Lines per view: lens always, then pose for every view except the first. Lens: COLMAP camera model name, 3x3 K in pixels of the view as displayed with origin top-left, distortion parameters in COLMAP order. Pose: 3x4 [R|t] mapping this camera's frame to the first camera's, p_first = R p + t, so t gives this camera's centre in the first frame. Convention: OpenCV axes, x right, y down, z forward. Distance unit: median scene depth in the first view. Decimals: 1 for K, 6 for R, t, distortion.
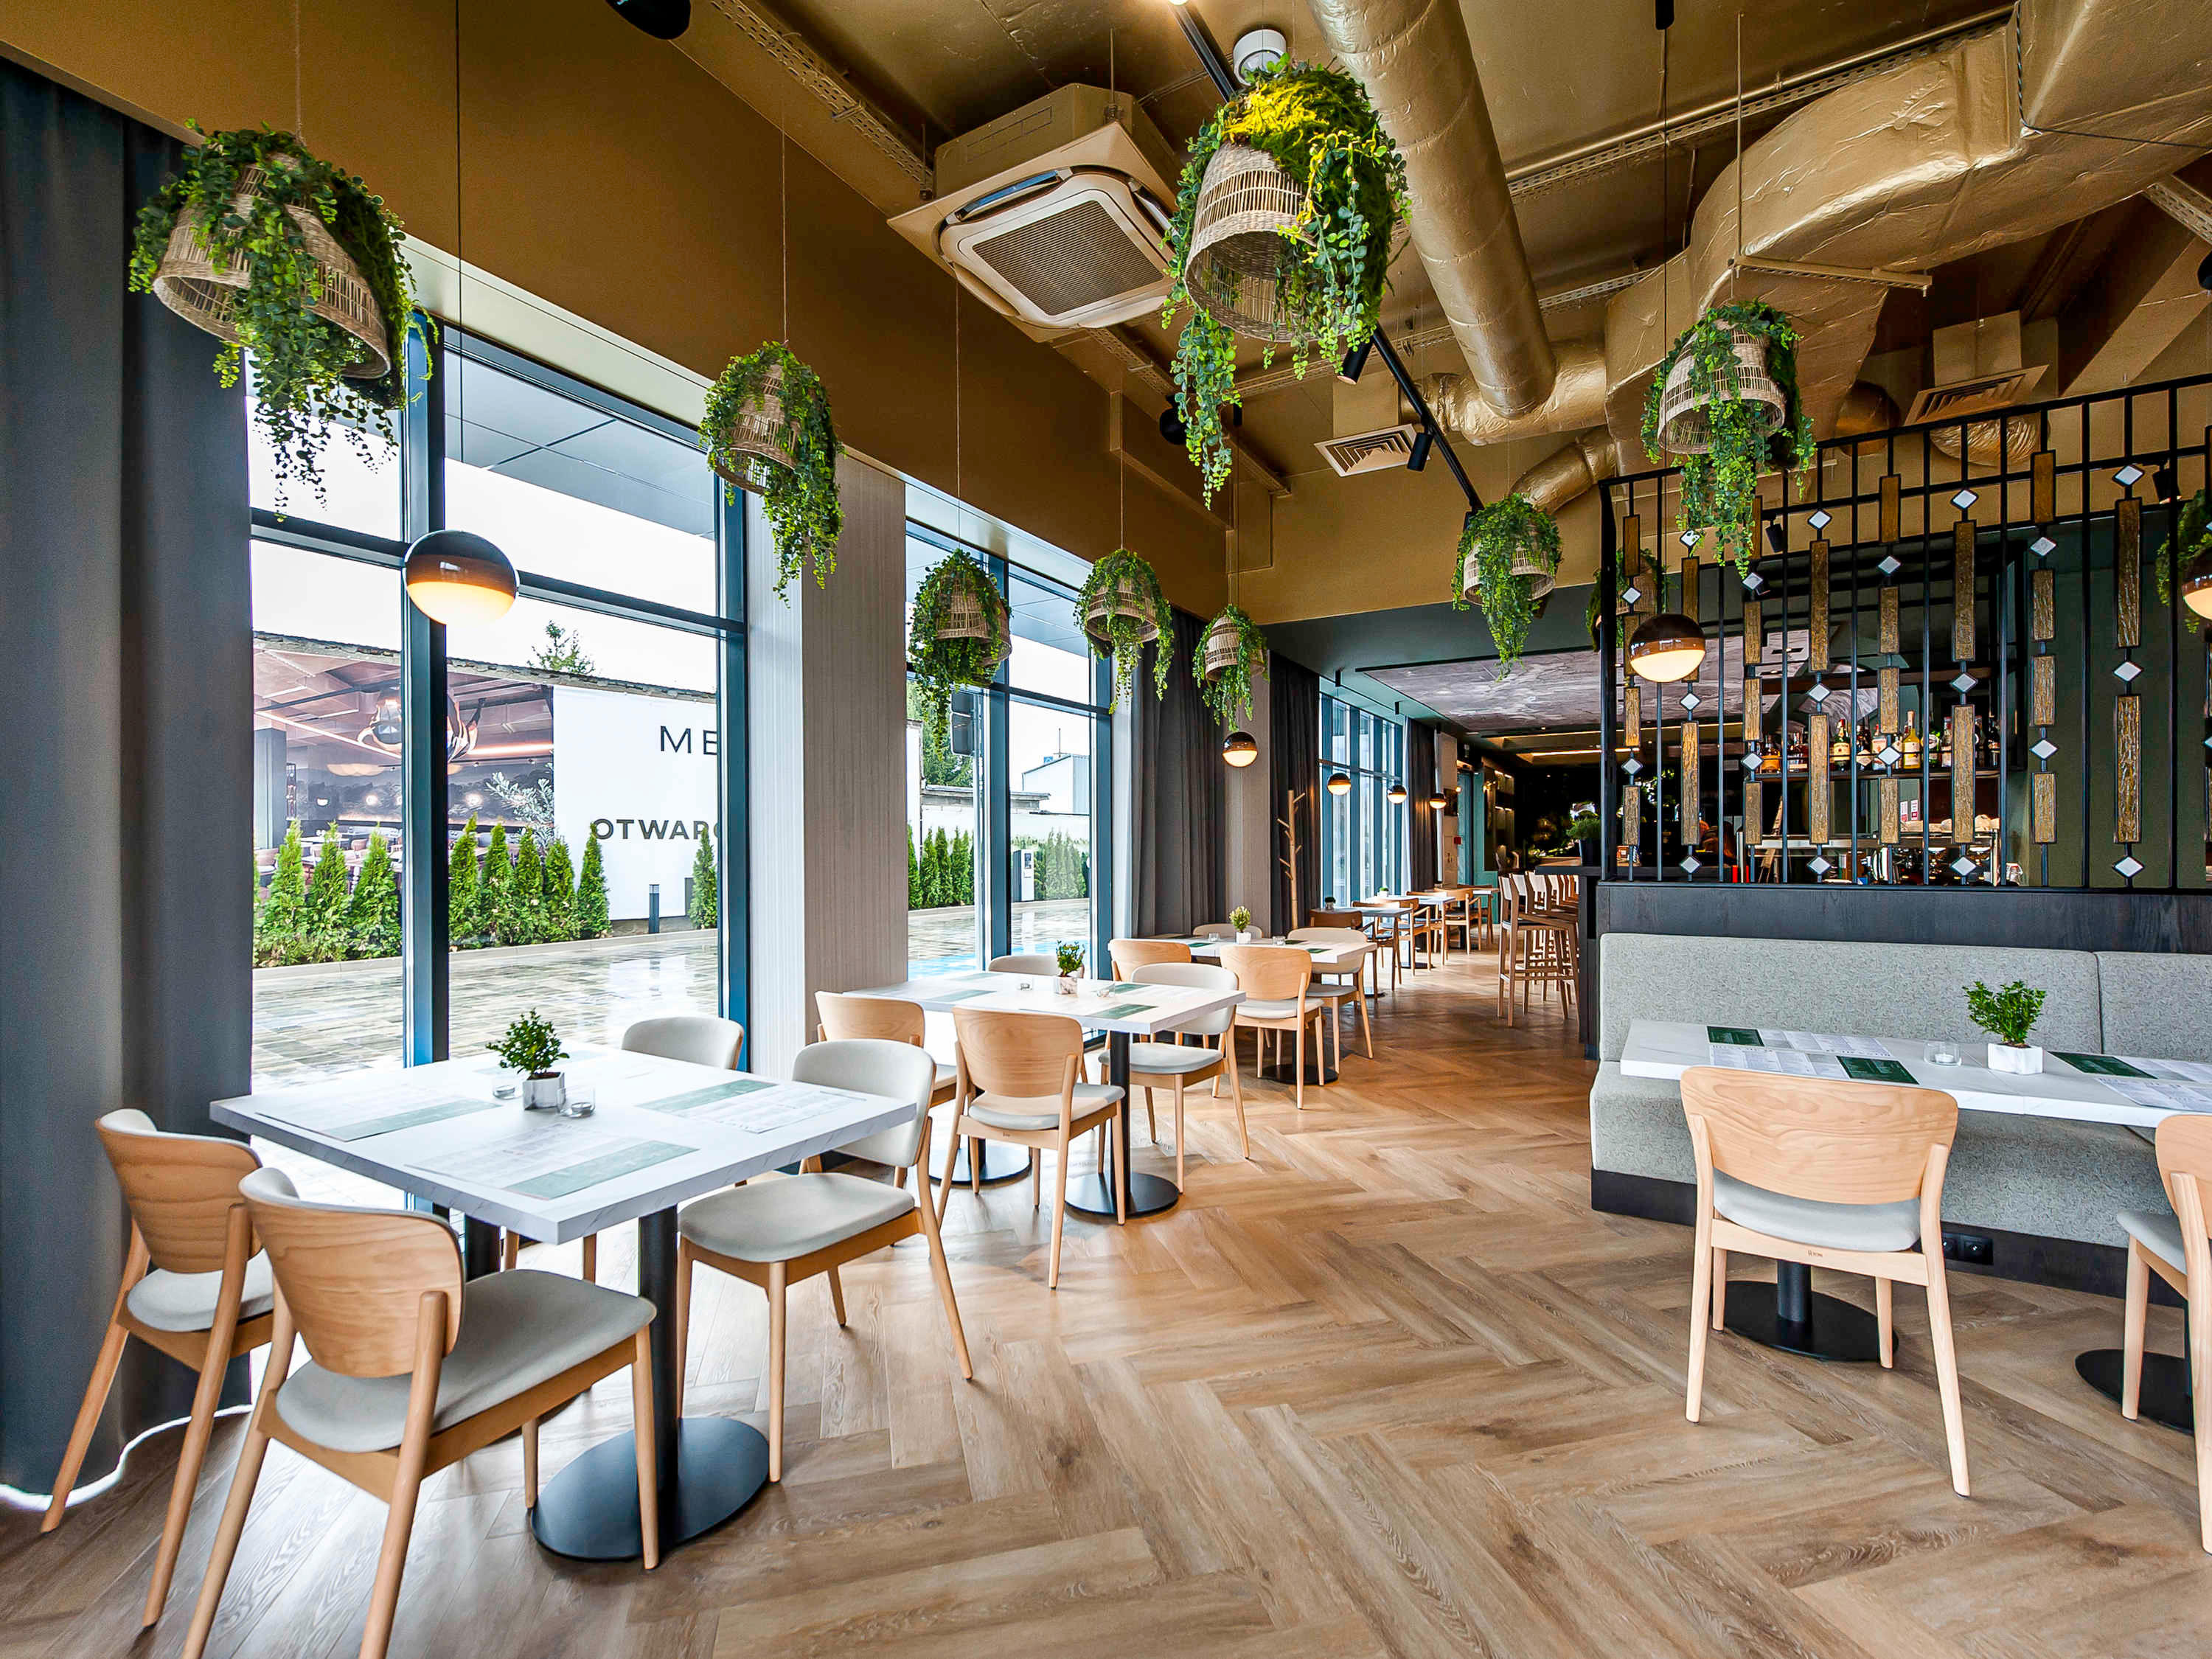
lens RADIAL K [[976.9, 0, 1089.1], [0, 976.9, 839.9], [0, 0, 1]] dist [0.008023, -0.002482]
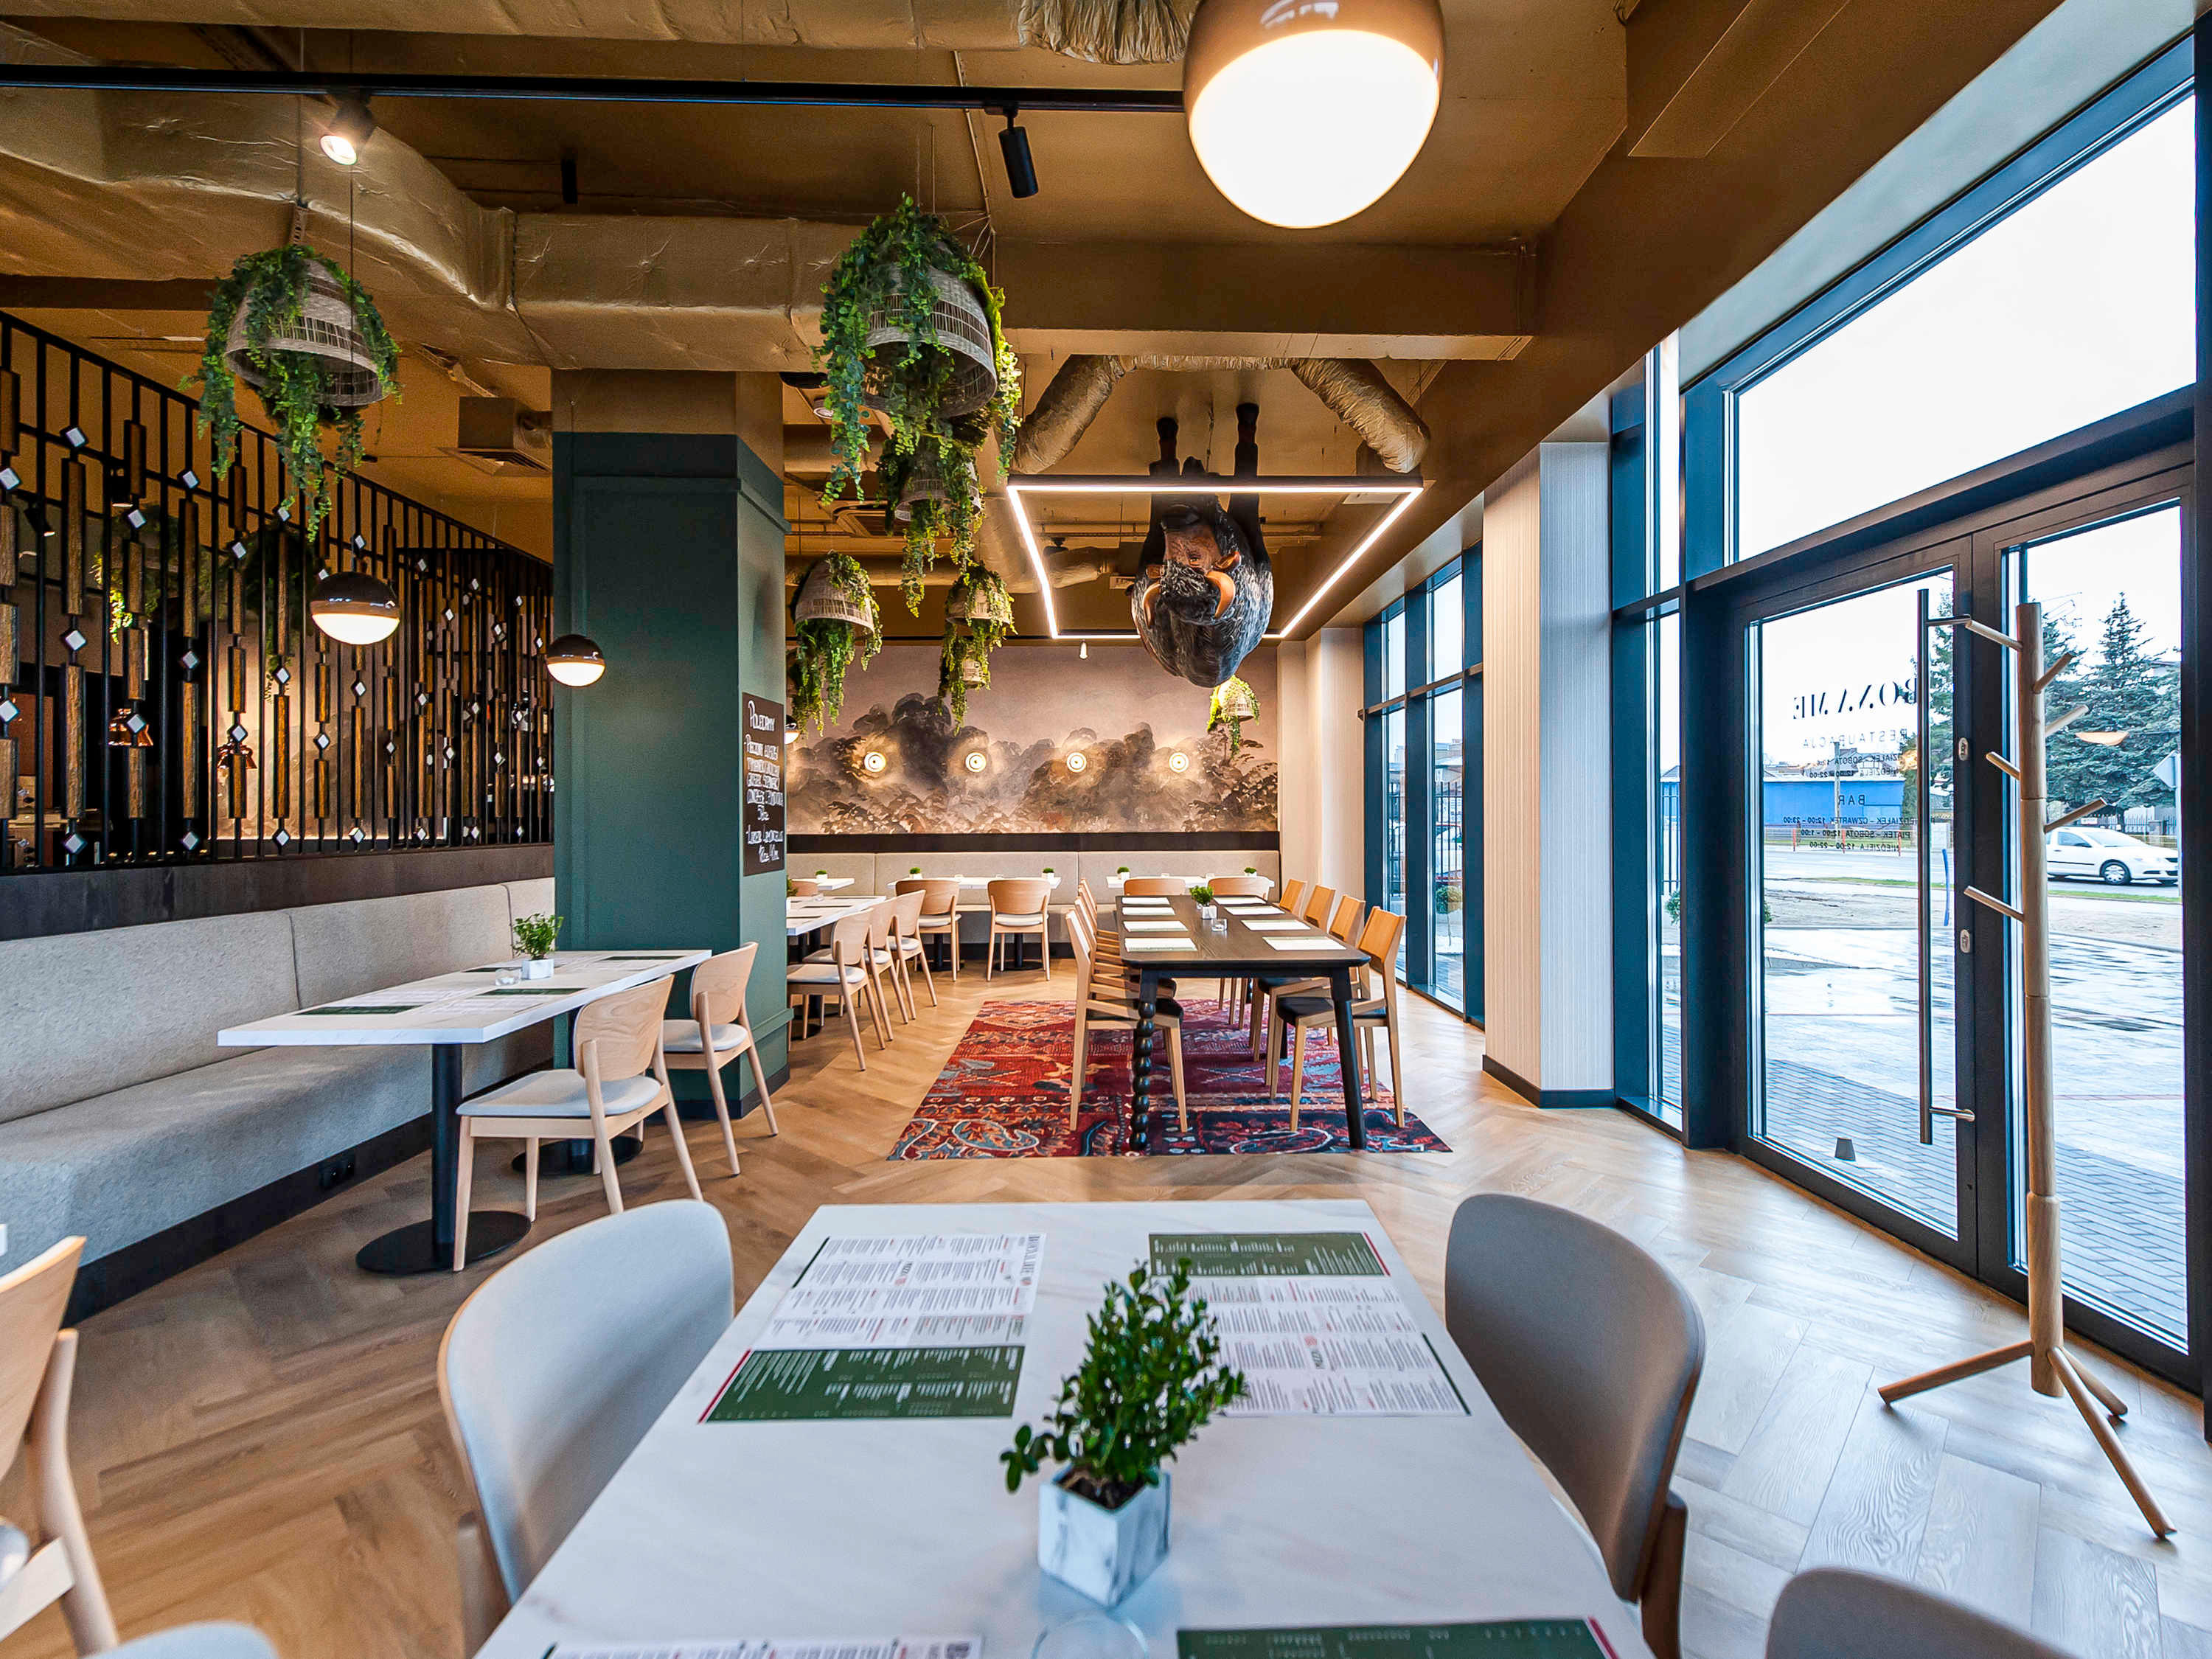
lens RADIAL K [[1035.5, 0, 1108.3], [0, 1035.5, 815.1], [0, 0, 1]] dist [0.008677, -0.000751]
pose [[-0.552152, 0.010547, 0.833677, -0.163130], [0.004771, 0.999944, -0.009491, 0.004159], [-0.833730, -0.001264, -0.552172, 0.243919]]
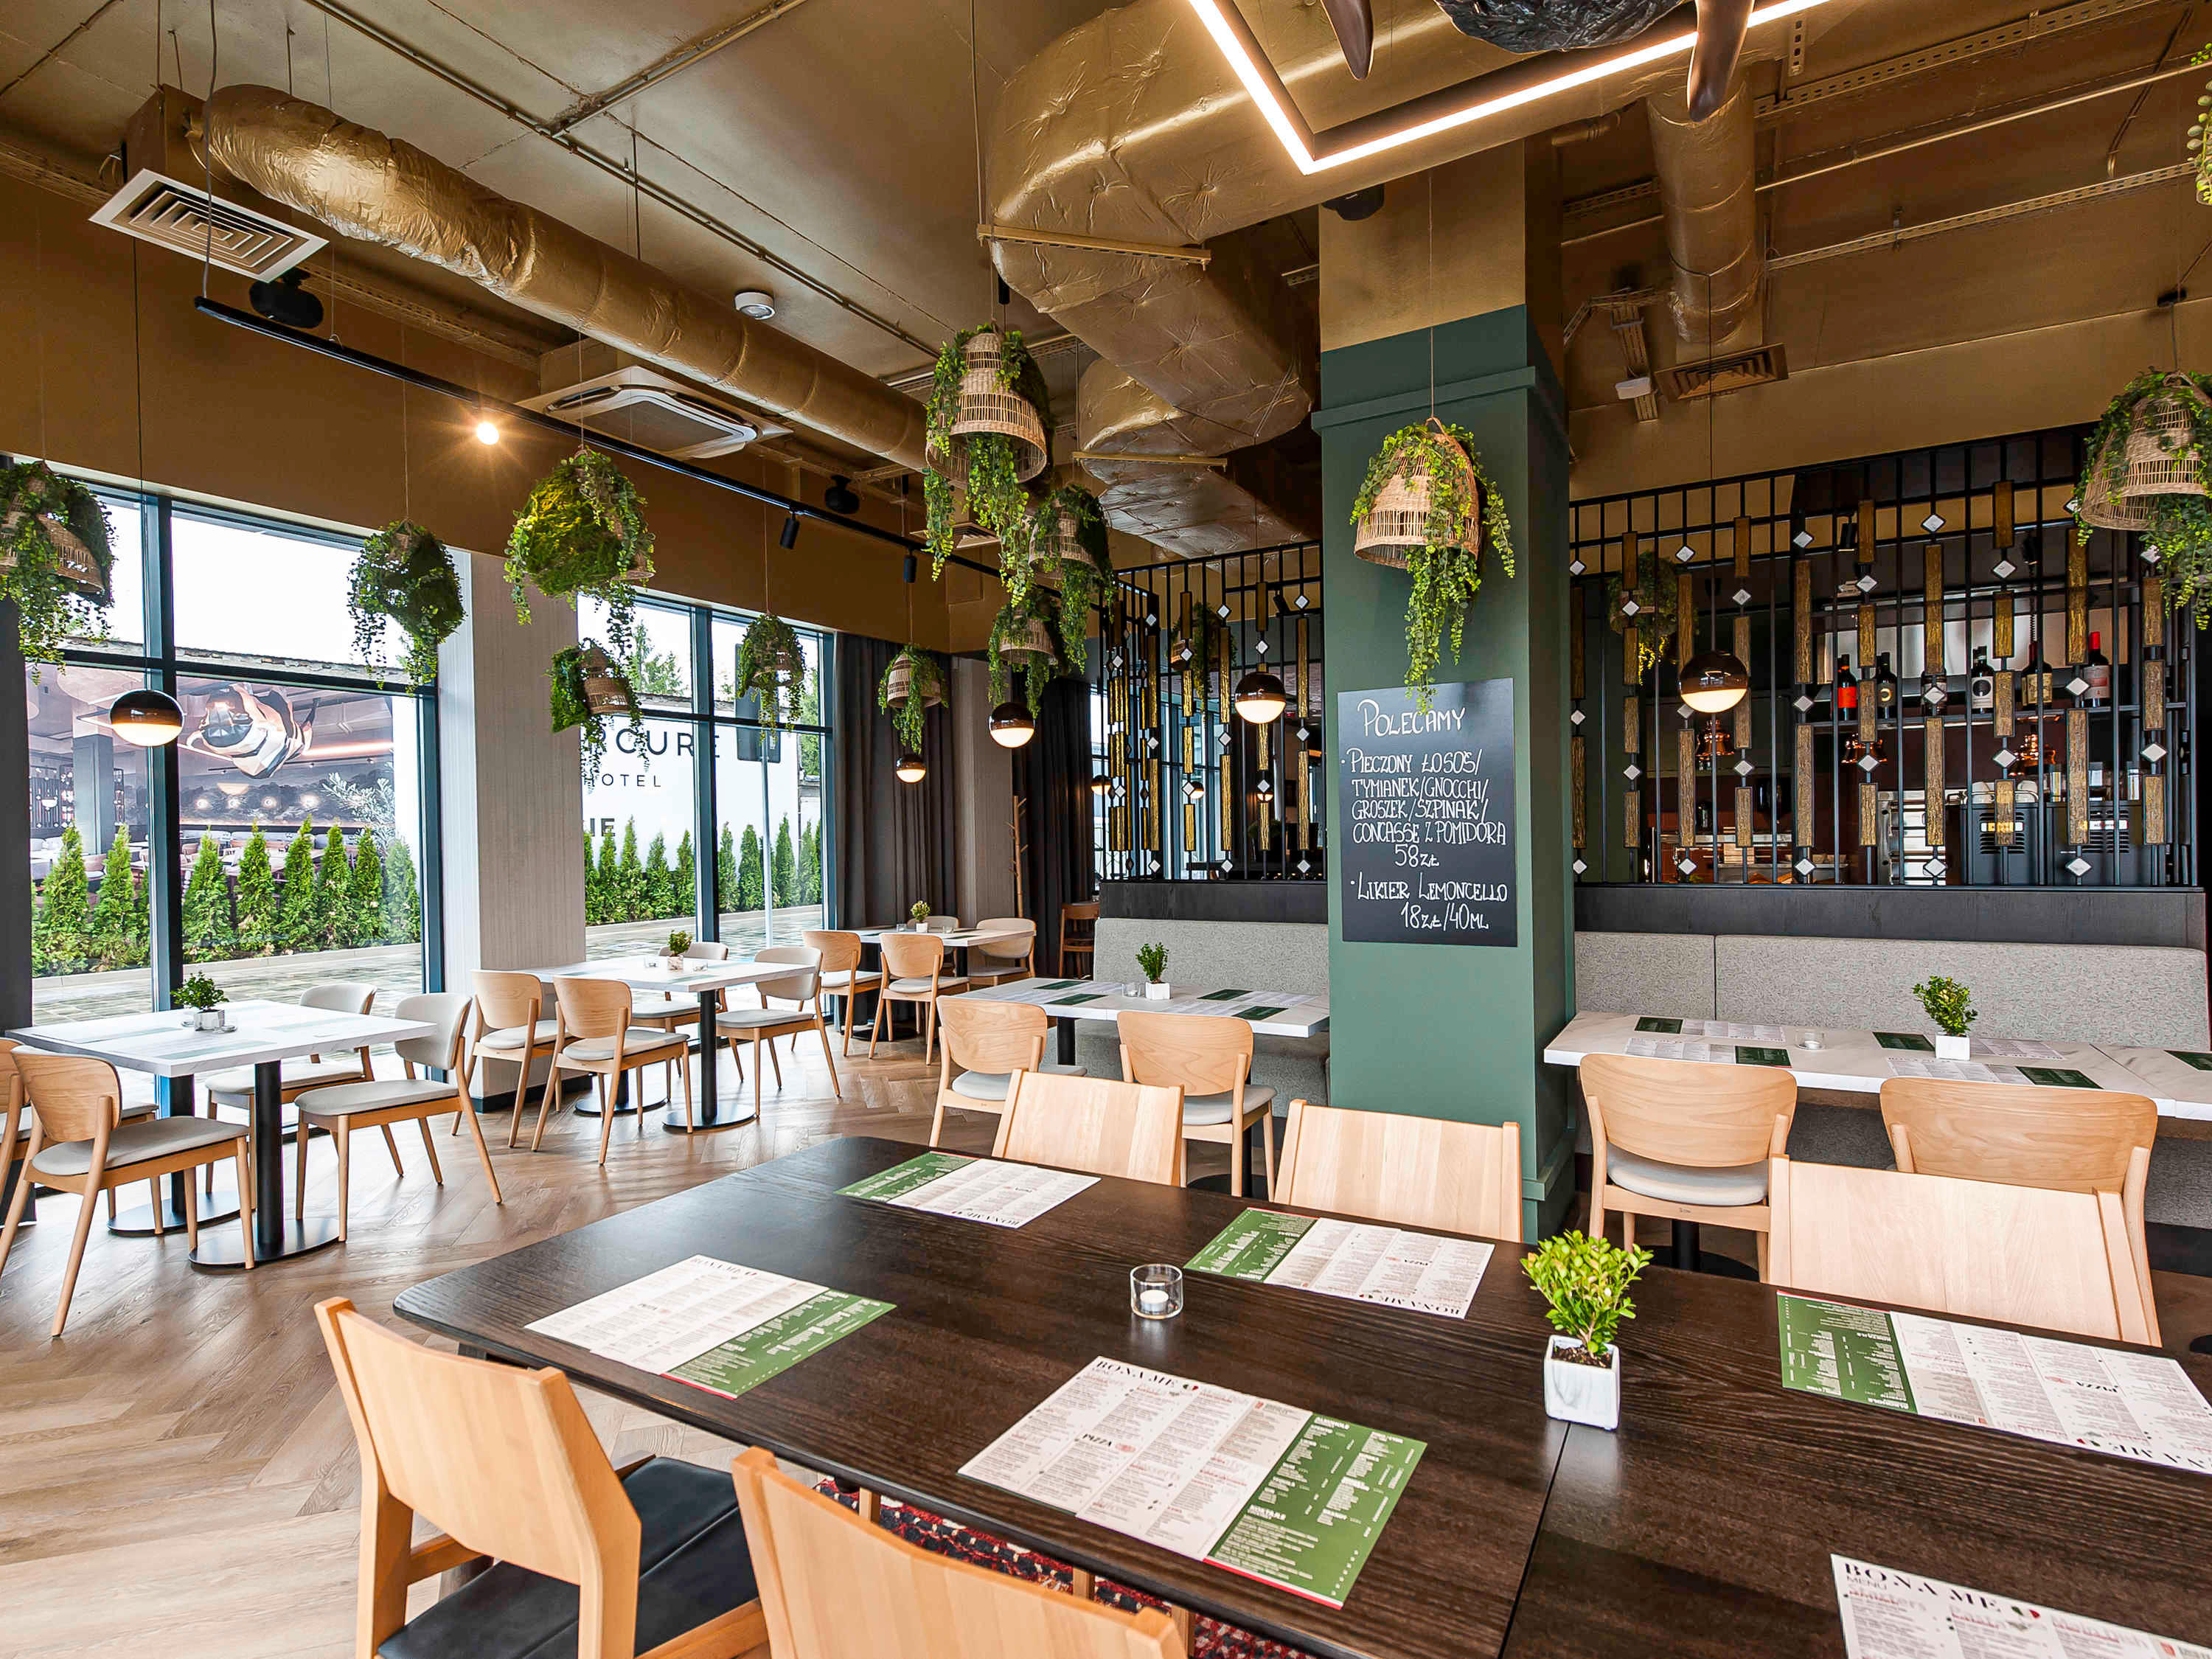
lens RADIAL K [[1125.5, 0, 1105.8], [0, 1125.5, 826.4], [0, 0, 1]] dist [0.005270, -0.002890]
pose [[0.999716, -0.011705, 0.020752, 0.171086], [0.011645, 0.999928, 0.003017, -0.011062], [-0.020786, -0.002774, 0.999780, -0.173750]]
